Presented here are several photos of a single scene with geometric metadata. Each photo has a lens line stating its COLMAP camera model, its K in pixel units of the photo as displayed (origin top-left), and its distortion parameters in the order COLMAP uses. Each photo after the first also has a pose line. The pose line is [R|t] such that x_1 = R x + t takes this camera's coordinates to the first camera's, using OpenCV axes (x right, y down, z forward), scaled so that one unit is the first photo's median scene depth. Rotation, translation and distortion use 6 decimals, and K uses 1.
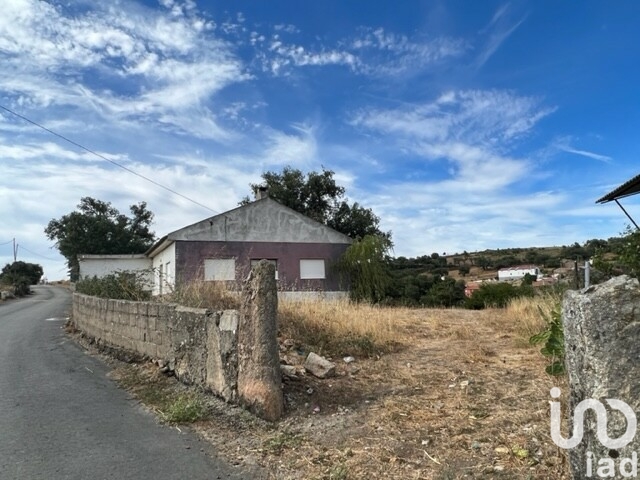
lens RADIAL K [[449.4, 0, 320.0], [0, 449.4, 239.7], [0, 0, 1]] dist [-0.001334, -0.000102]
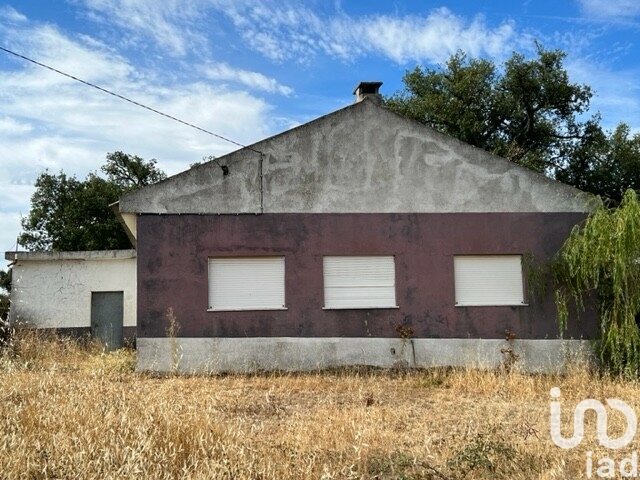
lens RADIAL K [[775.1, 0, 319.0], [0, 775.1, 242.9], [0, 0, 1]] dist [0.039796, 0.000000]
pose [[0.951932, -0.017968, -0.305781, 0.048301], [0.025157, 0.999492, 0.019585, 0.015782], [0.305274, -0.026336, 0.951900, 0.312968]]
